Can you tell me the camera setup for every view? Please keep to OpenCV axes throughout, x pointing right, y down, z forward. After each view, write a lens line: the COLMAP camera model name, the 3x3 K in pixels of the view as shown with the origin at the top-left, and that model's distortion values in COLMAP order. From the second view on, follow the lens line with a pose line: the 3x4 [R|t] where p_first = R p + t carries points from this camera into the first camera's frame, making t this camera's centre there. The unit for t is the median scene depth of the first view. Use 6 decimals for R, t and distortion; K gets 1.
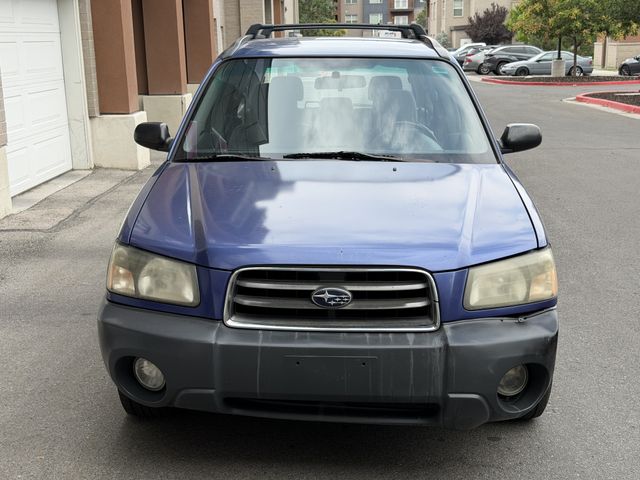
lens RADIAL K [[895.6, 0, 320.0], [0, 895.6, 240.0], [0, 0, 1]] dist [0.196131, -0.457535]
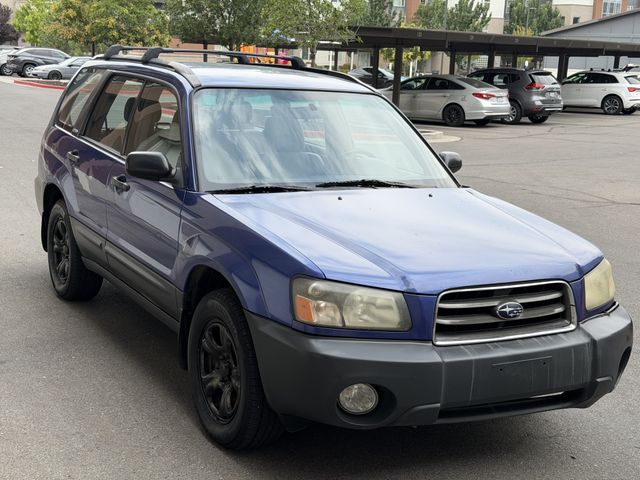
lens RADIAL K [[895.6, 0, 320.0], [0, 895.6, 240.0], [0, 0, 1]] dist [0.196131, -0.457535]
pose [[0.850266, -0.055659, 0.523403, -0.598286], [0.056976, 0.998283, 0.013602, -0.042717], [-0.523261, 0.018256, 0.851977, 0.092964]]
